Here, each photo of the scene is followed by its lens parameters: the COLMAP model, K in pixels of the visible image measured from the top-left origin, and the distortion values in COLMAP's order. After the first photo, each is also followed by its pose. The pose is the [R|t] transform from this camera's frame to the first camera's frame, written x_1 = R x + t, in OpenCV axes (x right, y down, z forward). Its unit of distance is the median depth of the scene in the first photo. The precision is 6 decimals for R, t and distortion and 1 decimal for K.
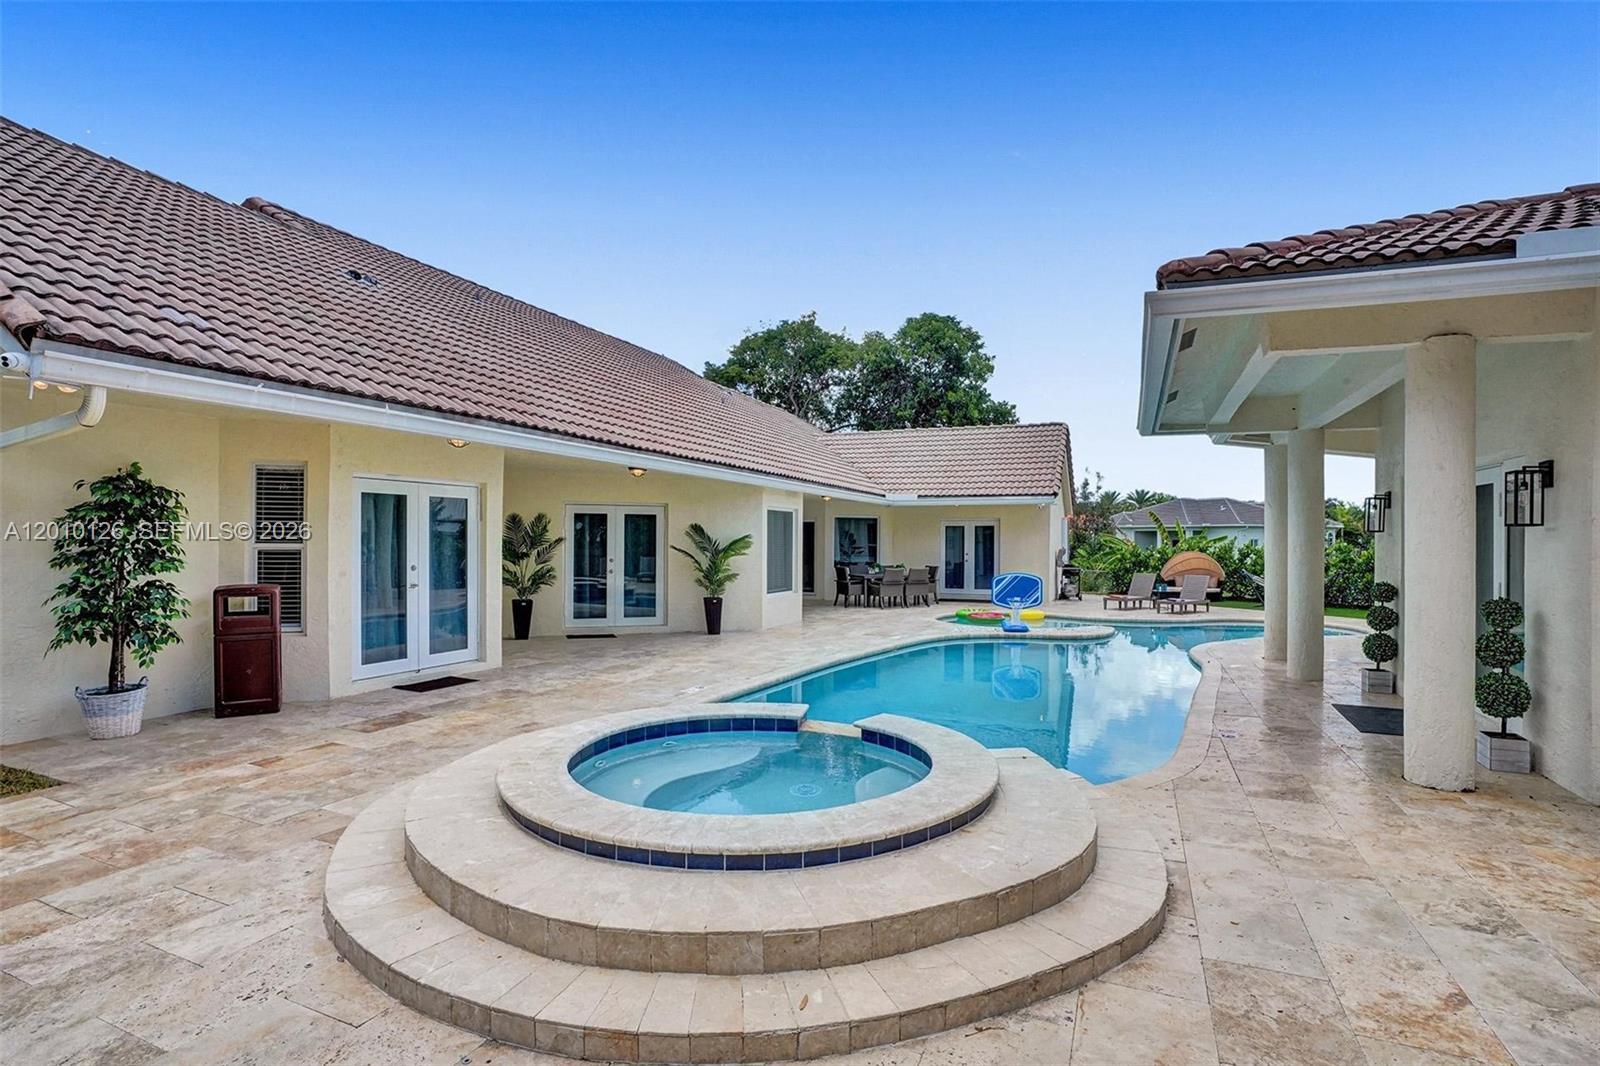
lens RADIAL K [[755.4, 0, 810.4], [0, 755.4, 542.4], [0, 0, 1]] dist [-0.057331, 0.019379]
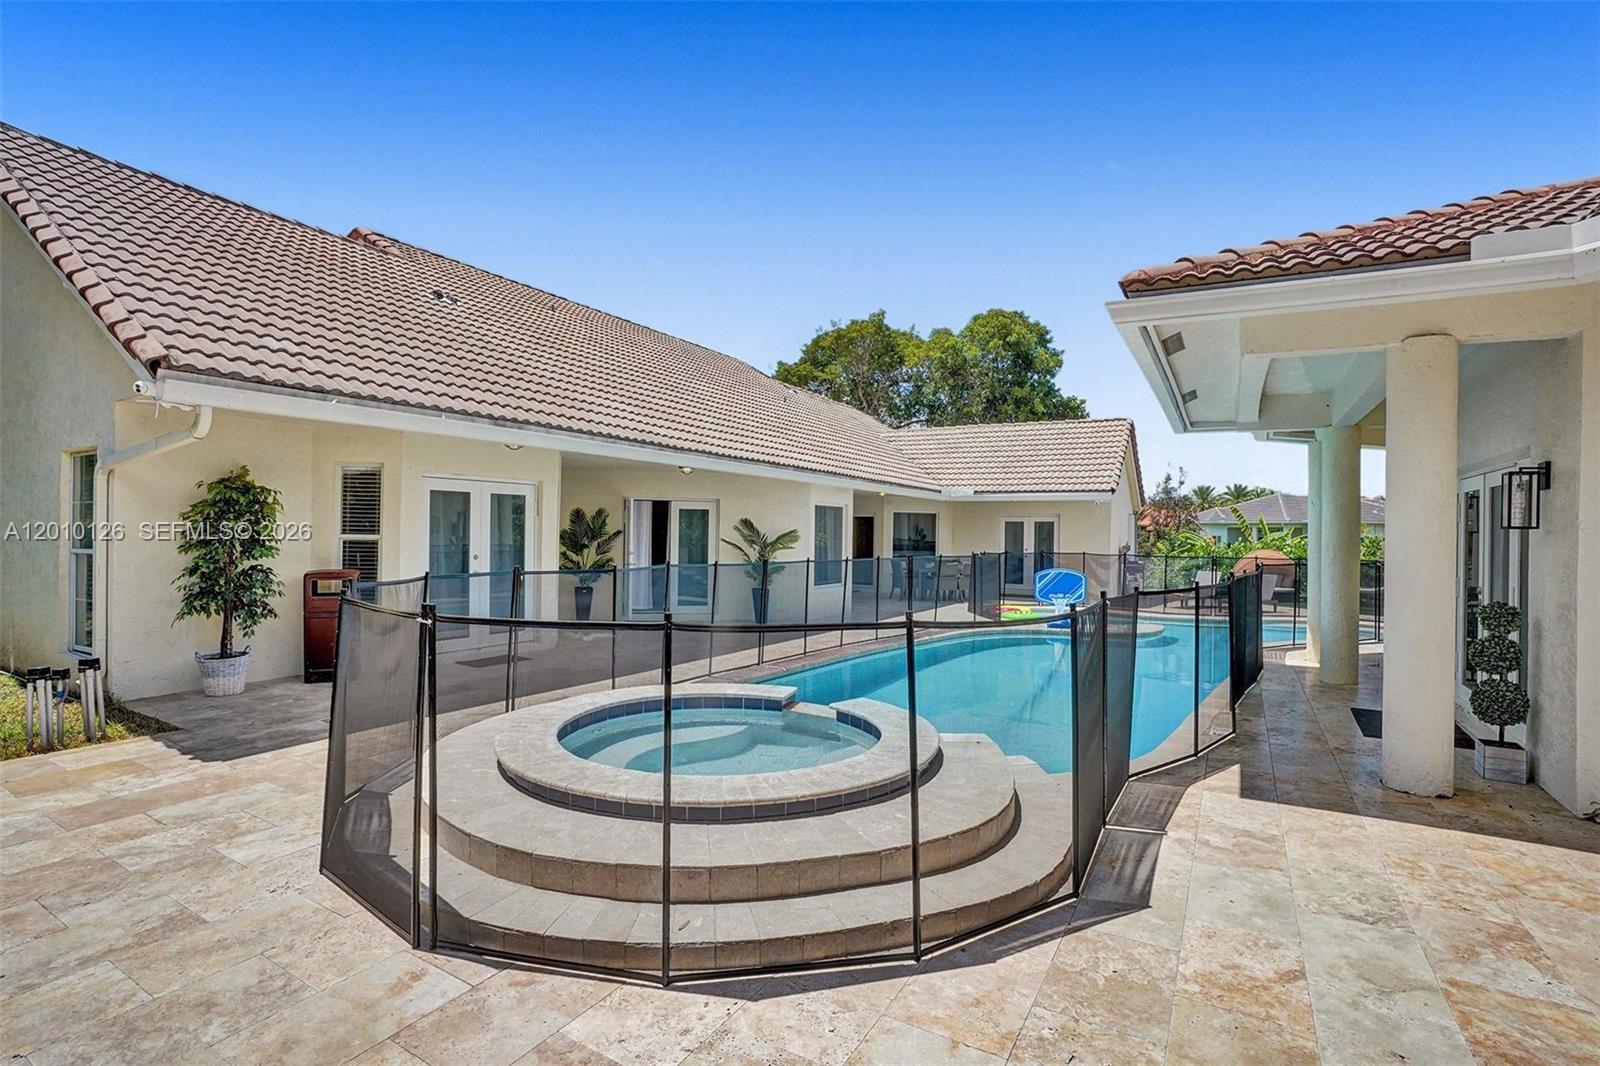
lens RADIAL K [[750.5, 0, 806.6], [0, 750.5, 533.4], [0, 0, 1]] dist [-0.062293, 0.022394]
pose [[0.992150, 0.008833, -0.124743, 0.141846], [-0.009161, 0.999956, -0.002059, -0.005292], [0.124720, 0.003185, 0.992187, -0.069221]]
